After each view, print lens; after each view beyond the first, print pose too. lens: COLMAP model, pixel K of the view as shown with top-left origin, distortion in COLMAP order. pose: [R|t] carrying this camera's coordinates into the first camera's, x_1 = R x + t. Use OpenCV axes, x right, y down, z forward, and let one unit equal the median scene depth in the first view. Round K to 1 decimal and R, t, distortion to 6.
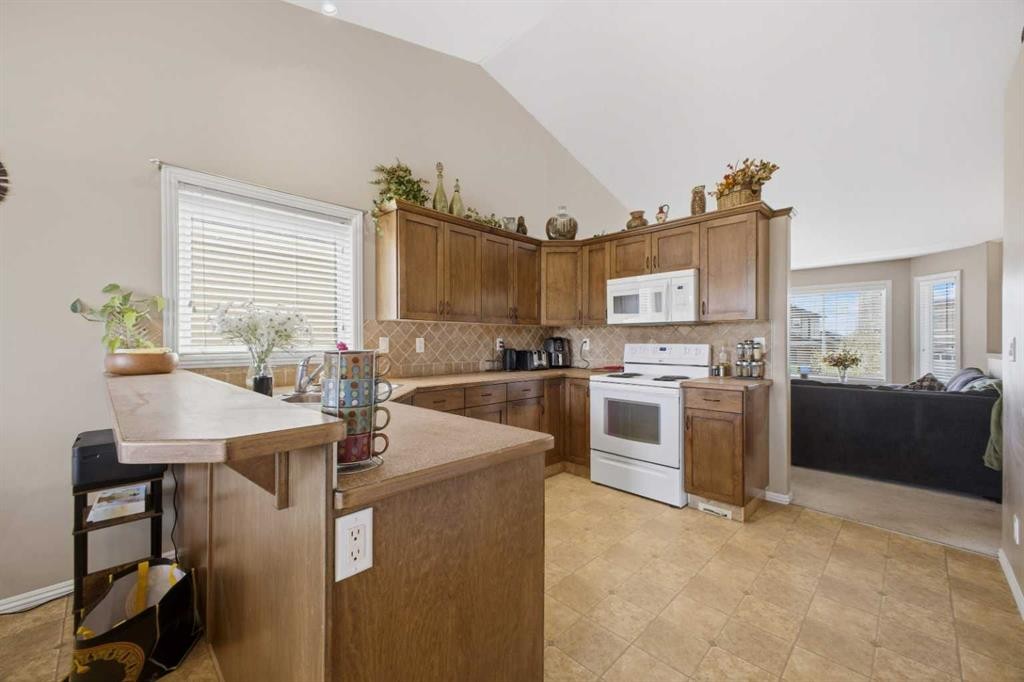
lens RADIAL K [[411.0, 0, 512.0], [0, 411.0, 341.0], [0, 0, 1]] dist [0.062918, -0.000008]
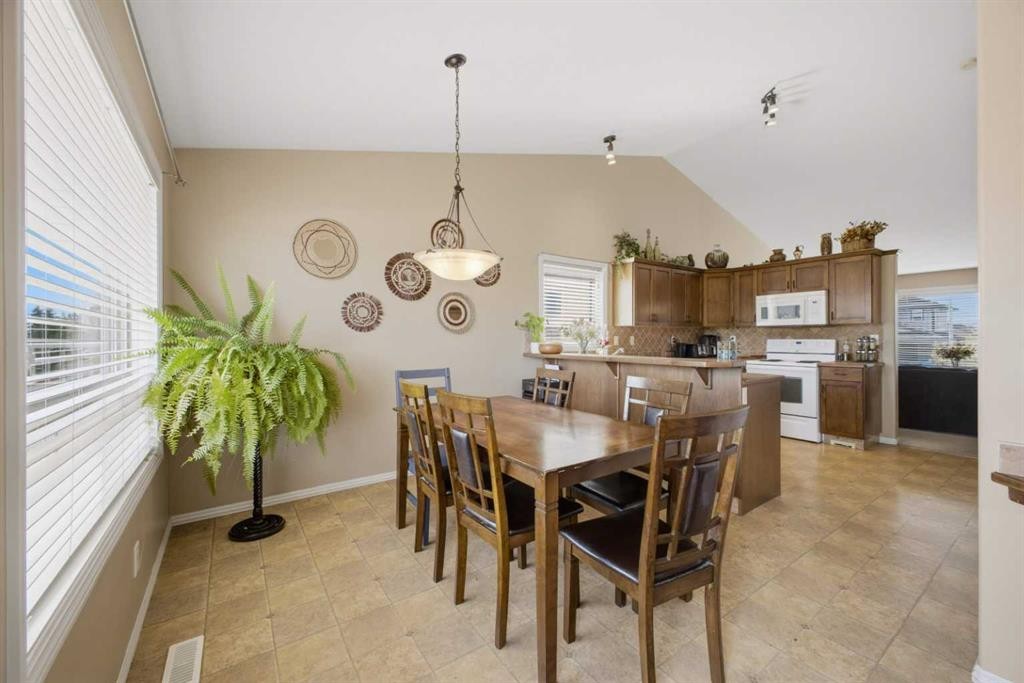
lens RADIAL K [[401.3, 0, 505.4], [0, 401.3, 337.9], [0, 0, 1]] dist [0.012774, 0.000505]
pose [[0.983311, -0.003692, -0.181897, -0.422361], [0.004362, 0.999985, 0.003283, -0.007218], [0.181882, -0.004021, 0.983312, -0.633996]]
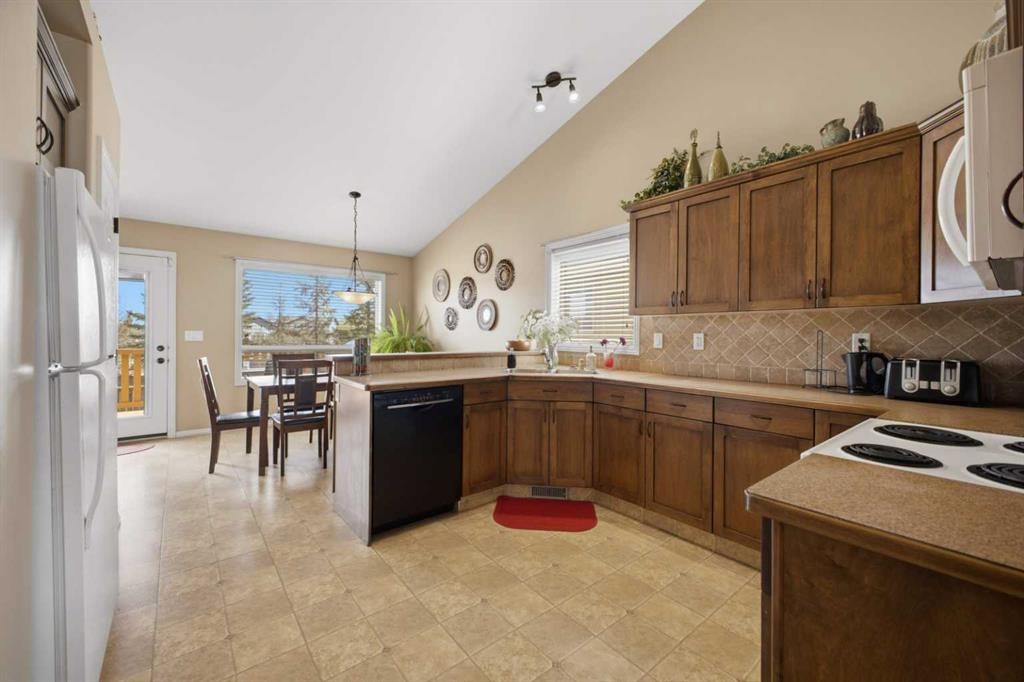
lens RADIAL K [[401.3, 0, 505.4], [0, 401.3, 337.4], [0, 0, 1]] dist [0.012774, 0.000505]
pose [[-0.113791, 0.005802, -0.993488, 0.671328], [-0.003824, 0.999973, 0.006277, -0.002782], [0.993497, 0.004513, -0.113766, 0.680633]]
